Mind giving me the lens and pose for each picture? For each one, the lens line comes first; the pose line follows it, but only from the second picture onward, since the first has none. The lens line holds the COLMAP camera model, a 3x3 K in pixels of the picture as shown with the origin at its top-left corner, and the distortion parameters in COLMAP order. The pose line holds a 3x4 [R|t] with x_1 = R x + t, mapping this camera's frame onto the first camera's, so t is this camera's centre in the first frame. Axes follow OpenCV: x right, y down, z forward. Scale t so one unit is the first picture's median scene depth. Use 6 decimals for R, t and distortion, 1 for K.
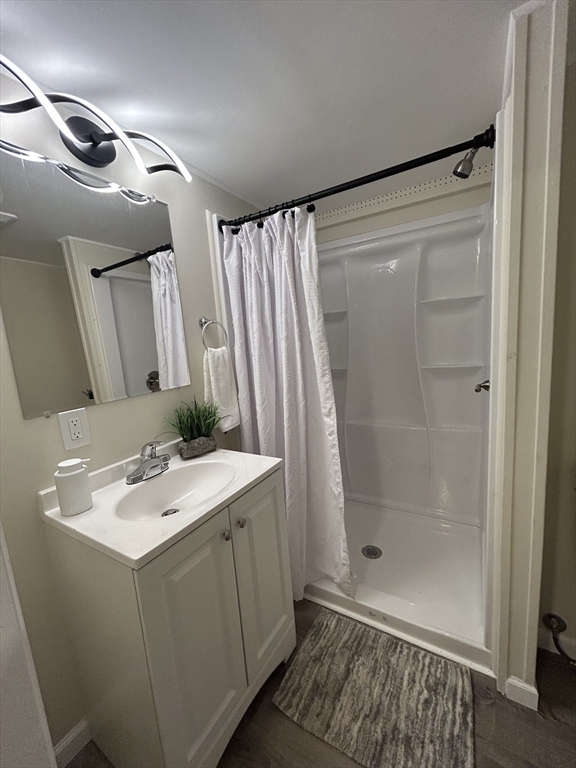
lens RADIAL K [[309.8, 0, 290.4], [0, 309.8, 384.9], [0, 0, 1]] dist [-0.002288, -0.000407]
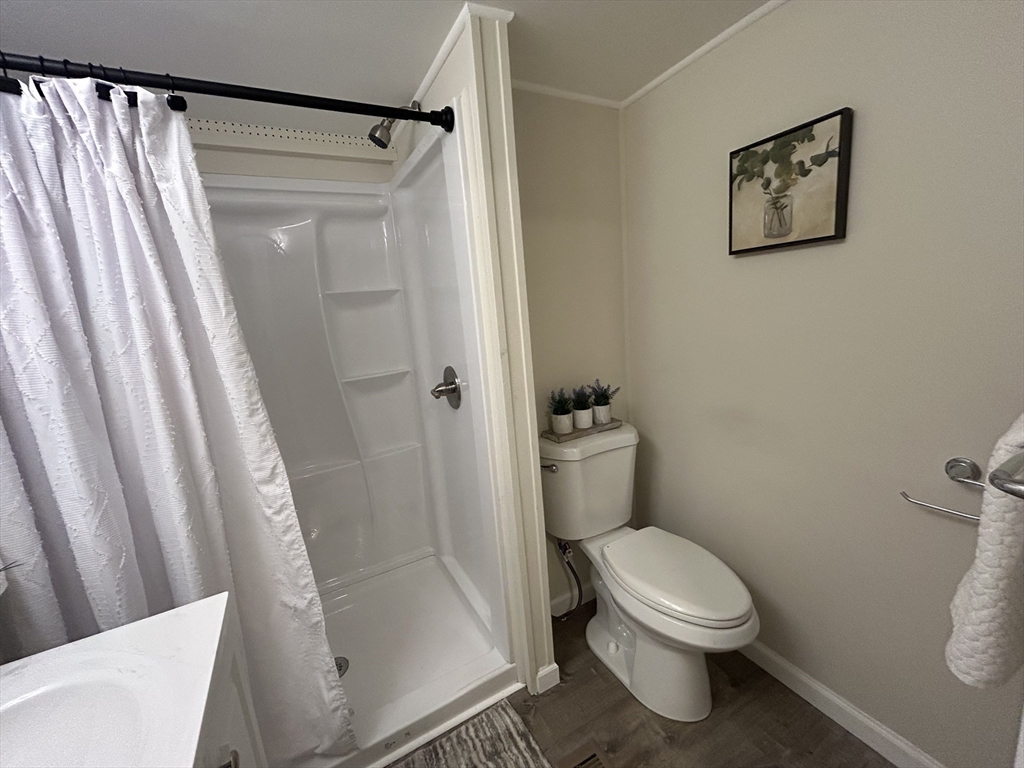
lens RADIAL K [[413.0, 0, 514.5], [0, 413.0, 382.0], [0, 0, 1]] dist [-0.002288, -0.000407]
pose [[0.509910, -0.126936, 0.850811, -0.284615], [0.174476, 0.983757, 0.042204, -0.035486], [-0.842348, 0.126926, 0.523774, 0.206796]]
